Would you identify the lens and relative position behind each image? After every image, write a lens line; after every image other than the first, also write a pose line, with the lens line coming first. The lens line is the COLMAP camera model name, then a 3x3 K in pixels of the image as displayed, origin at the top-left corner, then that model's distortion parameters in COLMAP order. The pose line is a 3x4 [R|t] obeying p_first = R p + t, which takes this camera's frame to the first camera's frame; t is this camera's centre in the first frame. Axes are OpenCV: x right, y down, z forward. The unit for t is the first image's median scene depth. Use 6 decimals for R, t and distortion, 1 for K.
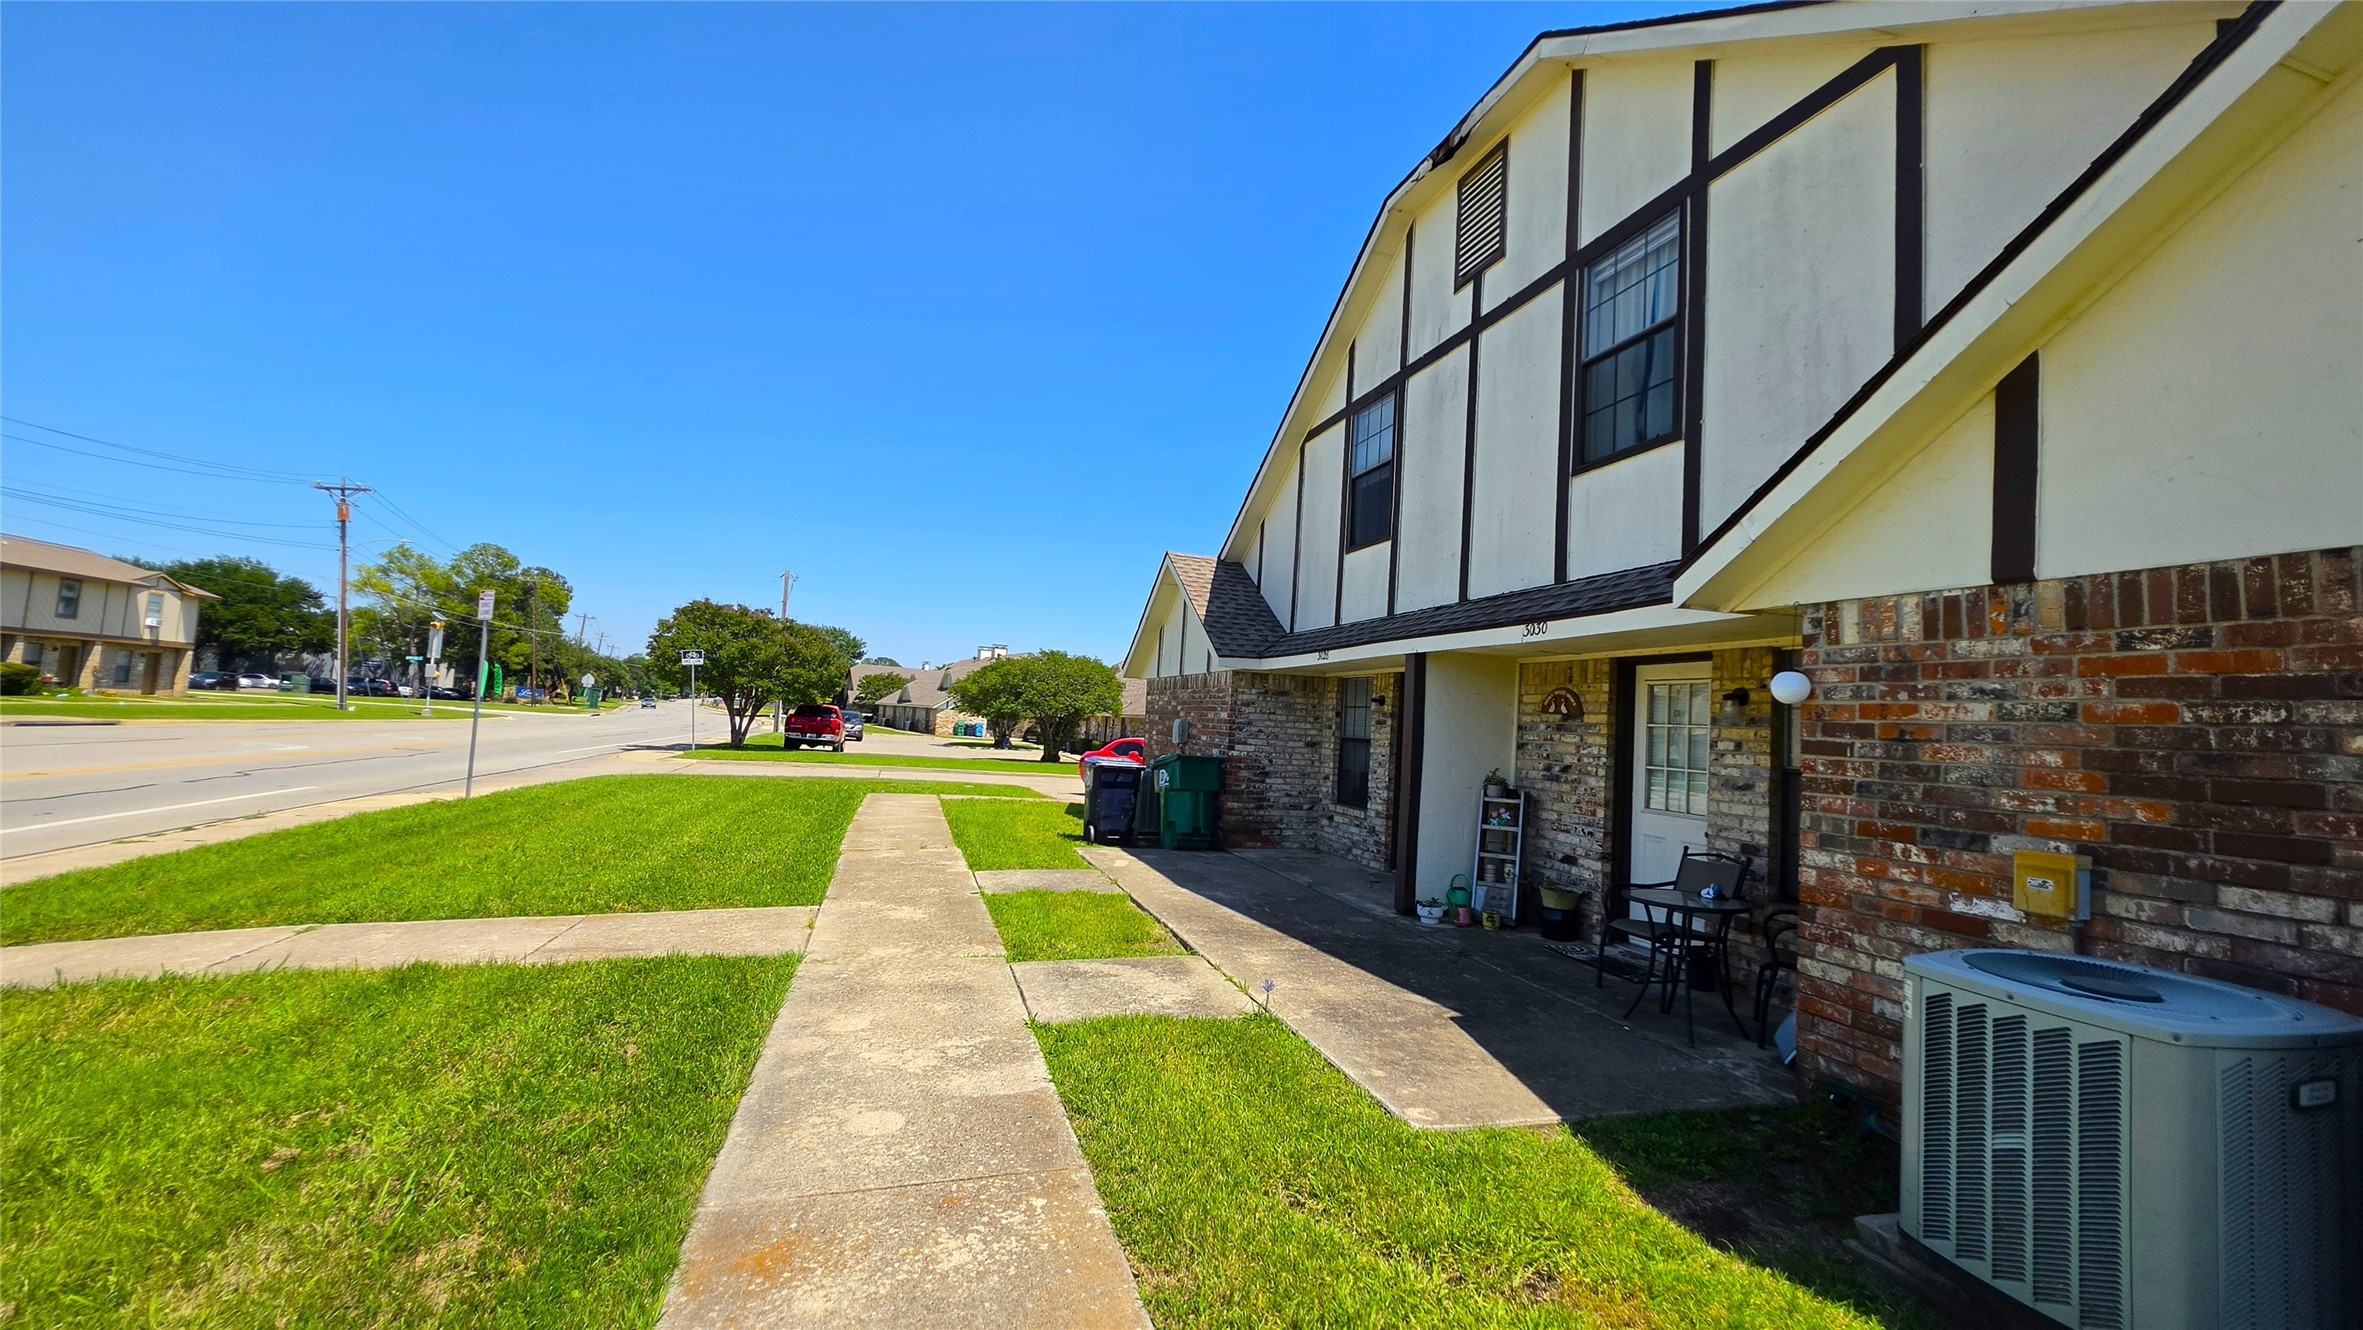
lens RADIAL K [[948.8, 0, 1186.3], [0, 948.8, 660.5], [0, 0, 1]] dist [-0.002678, 0.000214]
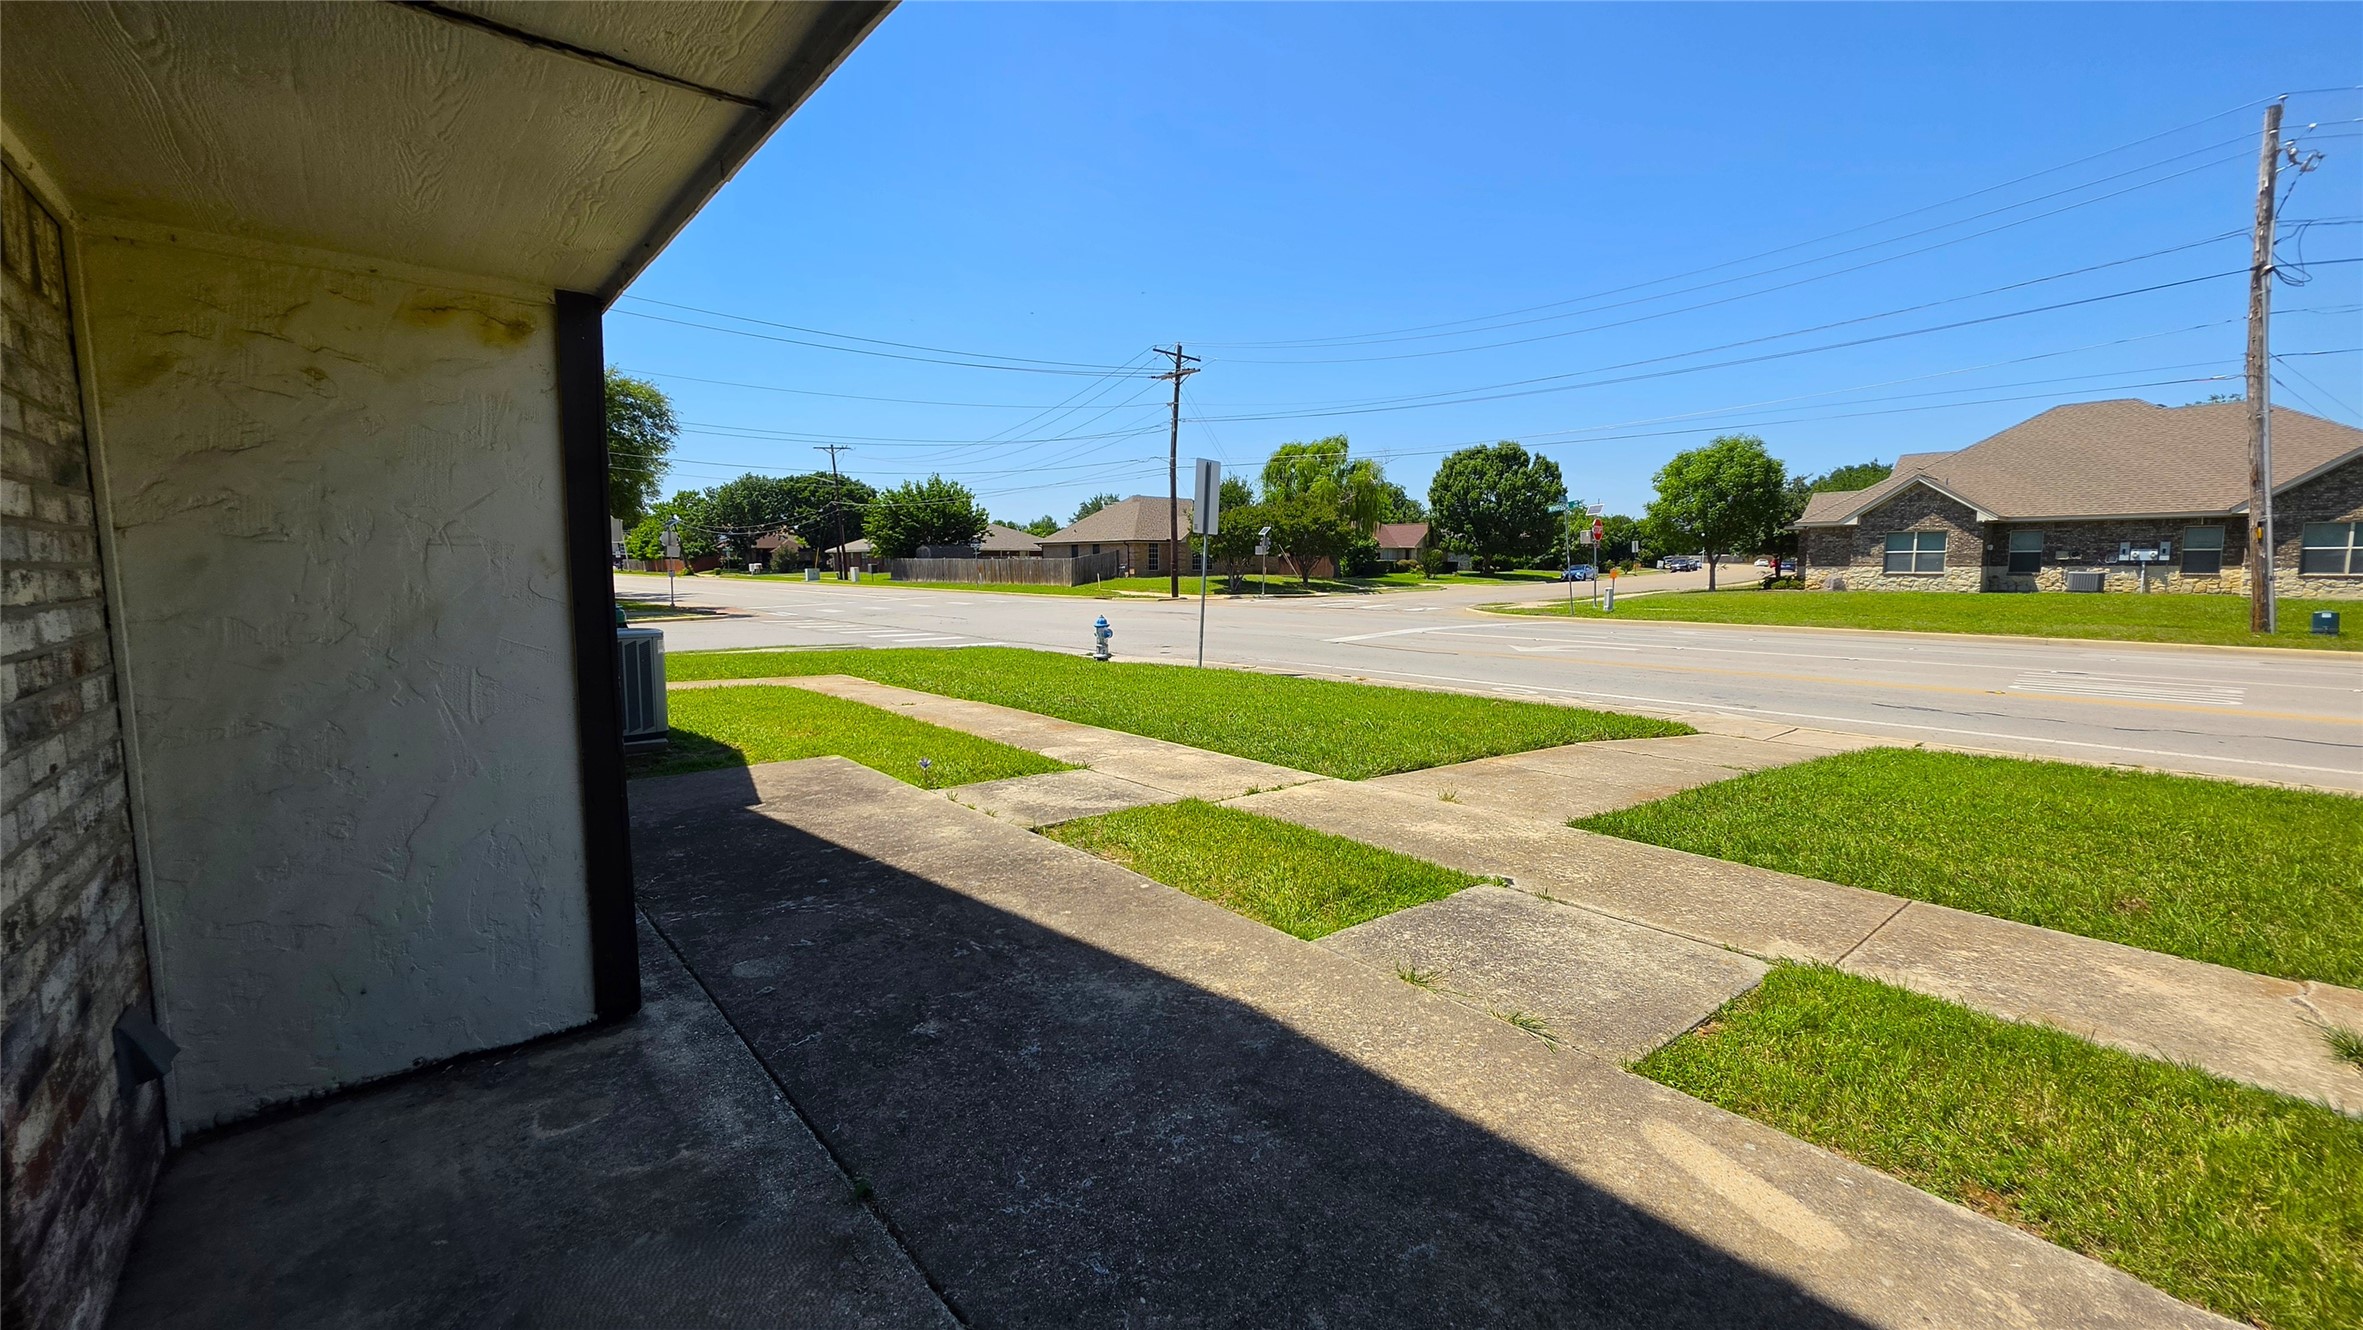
lens RADIAL K [[948.8, 0, 1186.3], [0, 948.8, 660.5], [0, 0, 1]] dist [-0.002678, 0.000214]
pose [[-0.913225, -0.020062, -0.406961, 0.104938], [-0.028129, 0.999508, 0.013849, 0.066466], [0.406483, 0.024094, -0.913341, 0.841657]]
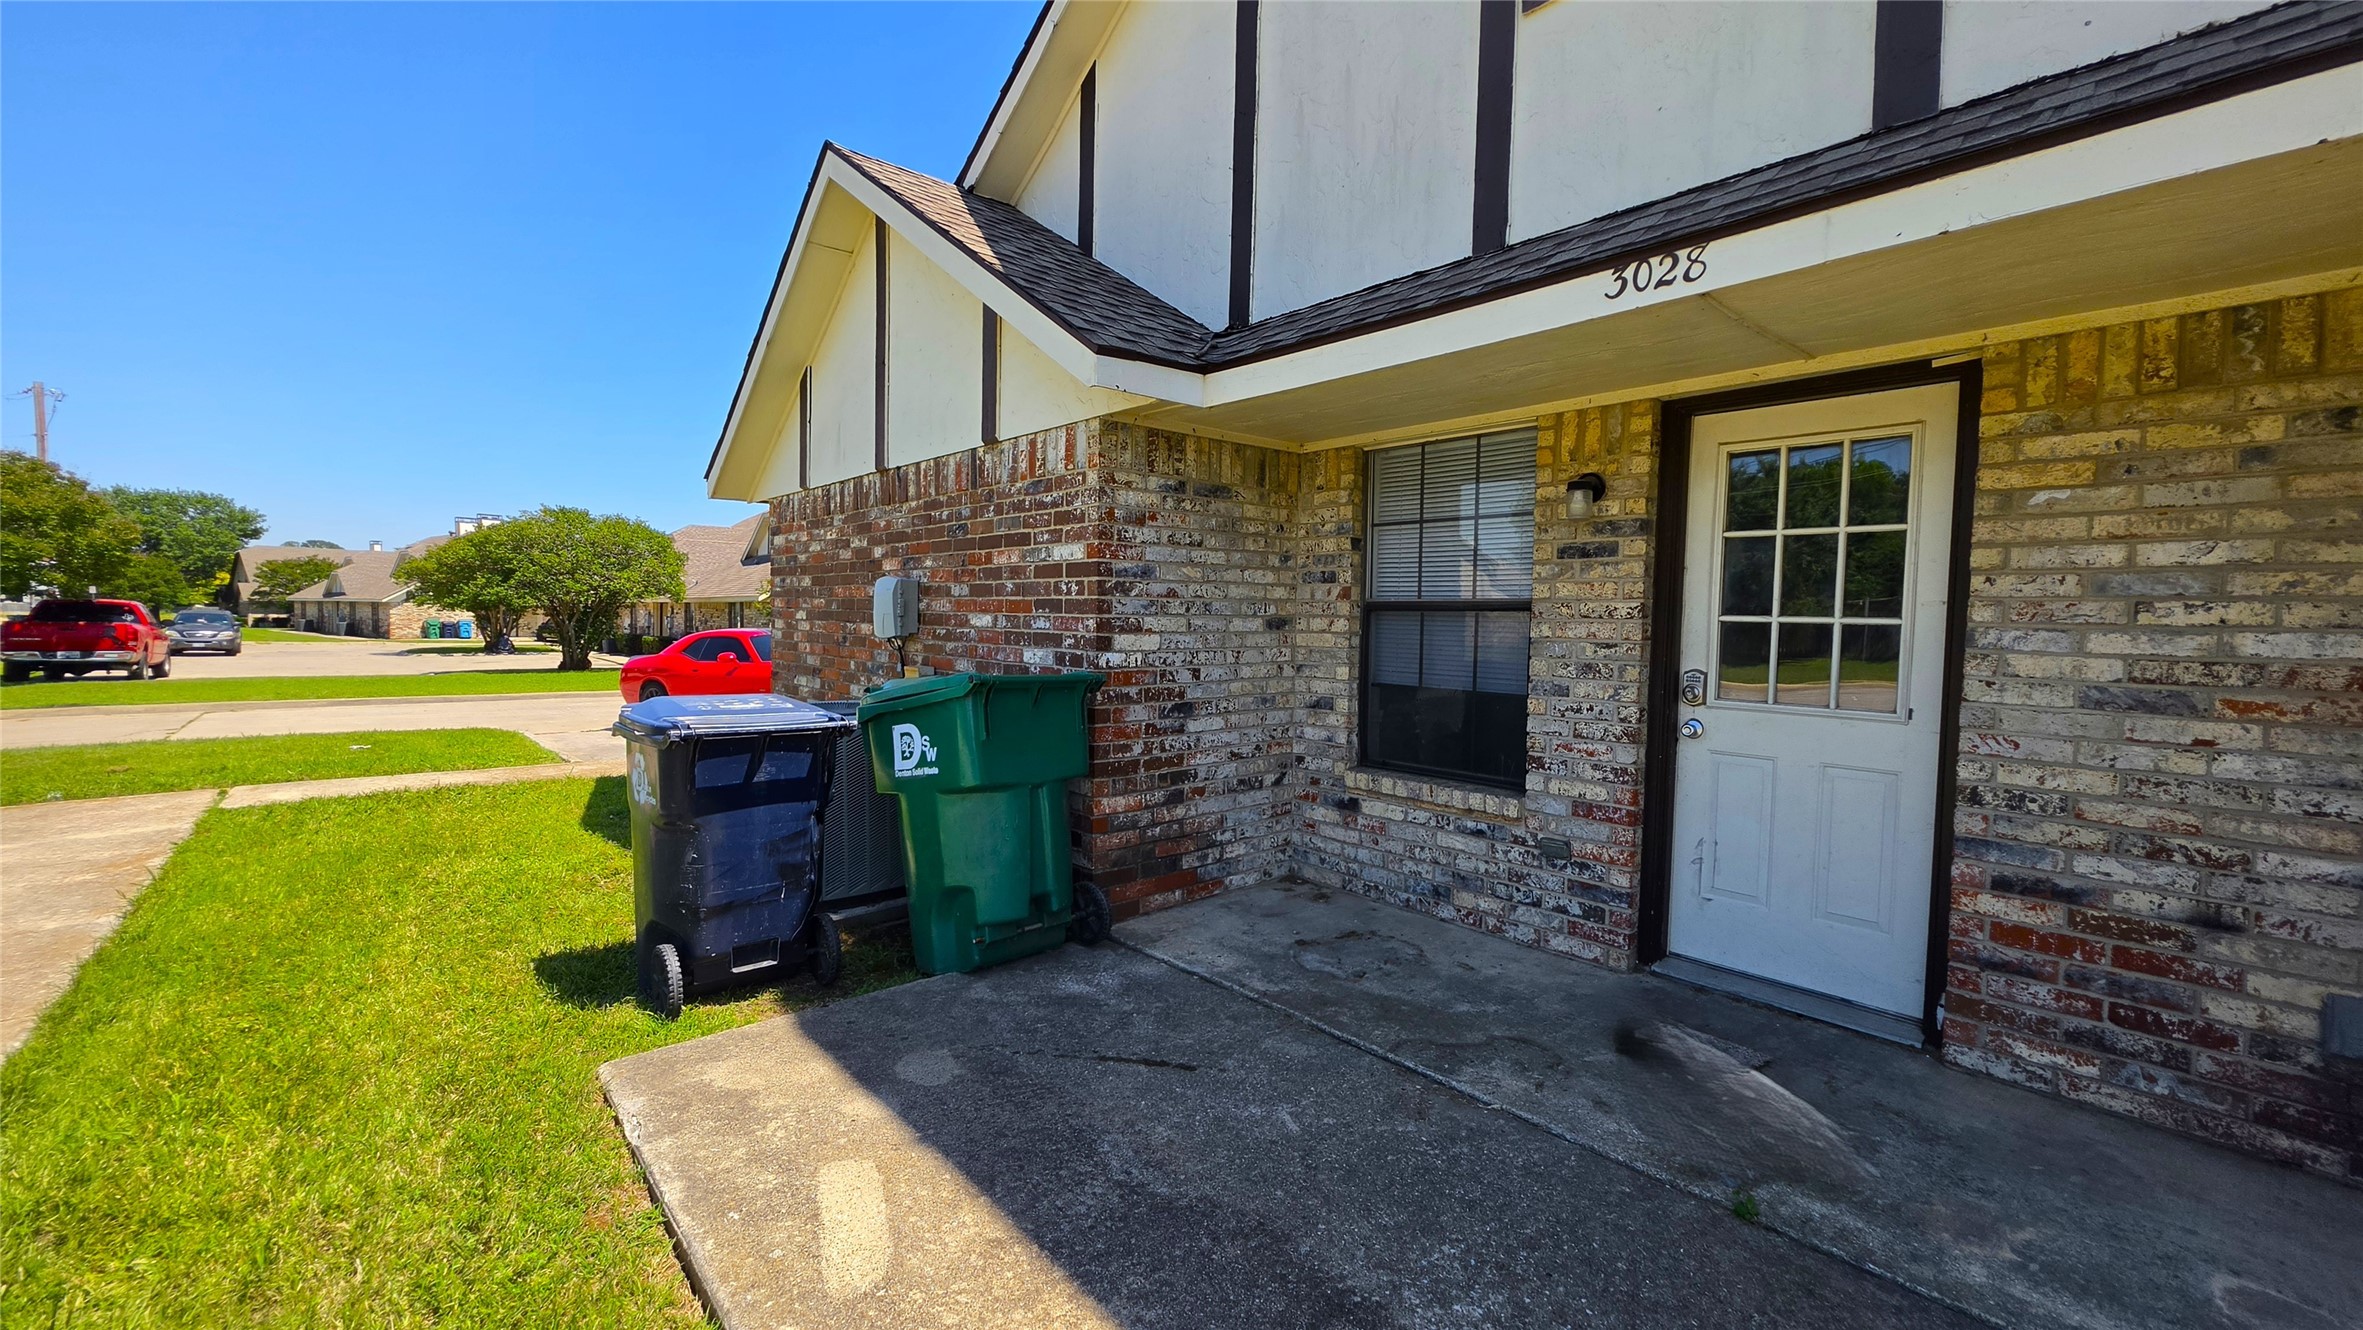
lens RADIAL K [[948.8, 0, 1186.3], [0, 948.8, 660.5], [0, 0, 1]] dist [-0.002678, 0.000214]
pose [[0.910455, -0.064280, 0.408582, -0.058228], [0.011564, 0.991419, 0.130207, 0.045660], [-0.413446, -0.113823, 0.903386, 0.578892]]
